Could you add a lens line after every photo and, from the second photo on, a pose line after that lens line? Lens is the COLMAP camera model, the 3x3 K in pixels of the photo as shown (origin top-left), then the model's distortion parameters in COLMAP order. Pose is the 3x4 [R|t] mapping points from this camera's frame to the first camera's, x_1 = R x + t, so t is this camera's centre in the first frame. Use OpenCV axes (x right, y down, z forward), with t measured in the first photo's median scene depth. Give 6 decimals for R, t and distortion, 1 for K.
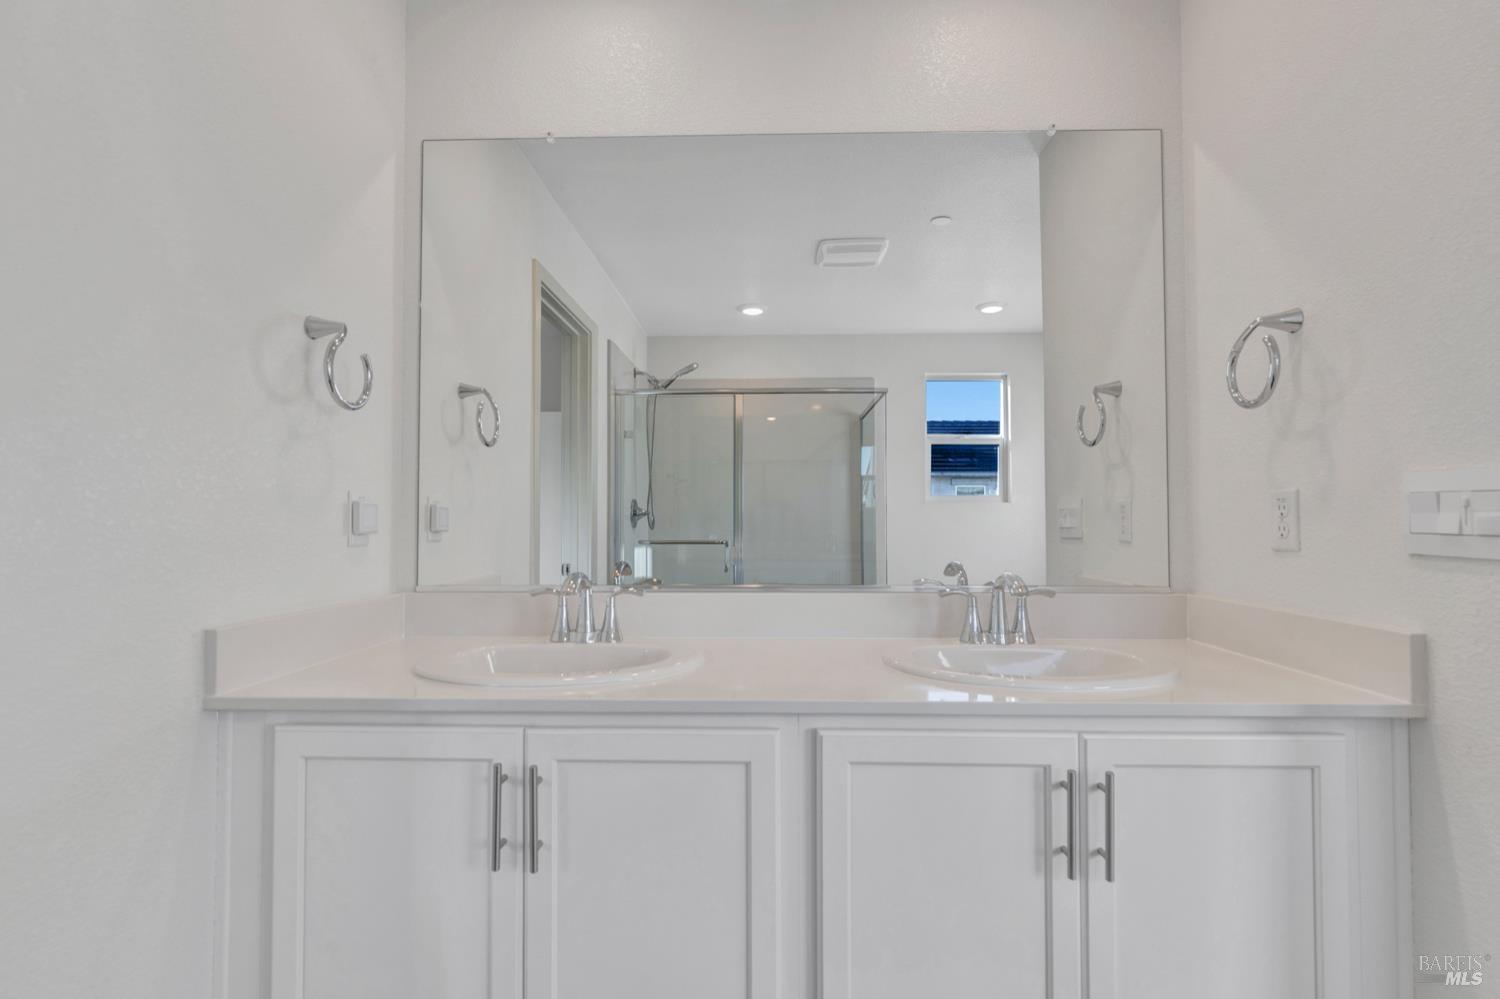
lens RADIAL K [[726.9, 0, 746.2], [0, 726.9, 508.5], [0, 0, 1]] dist [-0.000042, -0.000148]
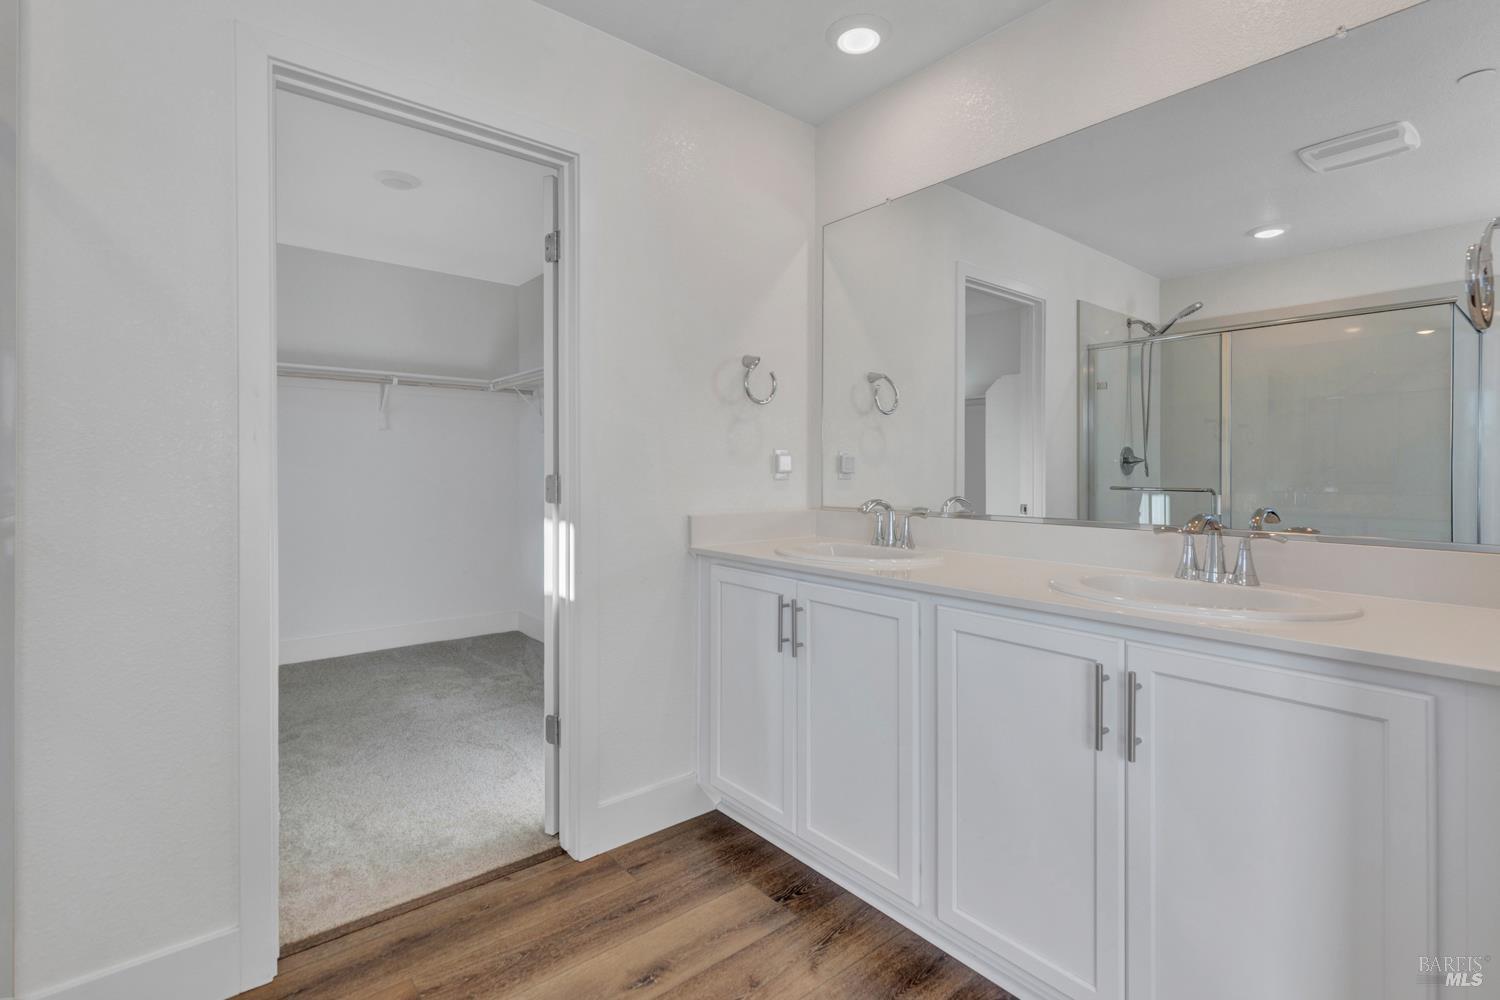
lens RADIAL K [[702.4, 0, 754.1], [0, 702.4, 476.4], [0, 0, 1]] dist [0.002756, 0.000268]
pose [[0.655894, 0.007502, -0.754816, 0.690154], [0.012252, 0.999713, 0.020581, 0.007414], [0.754754, -0.022747, 0.655614, -0.155727]]
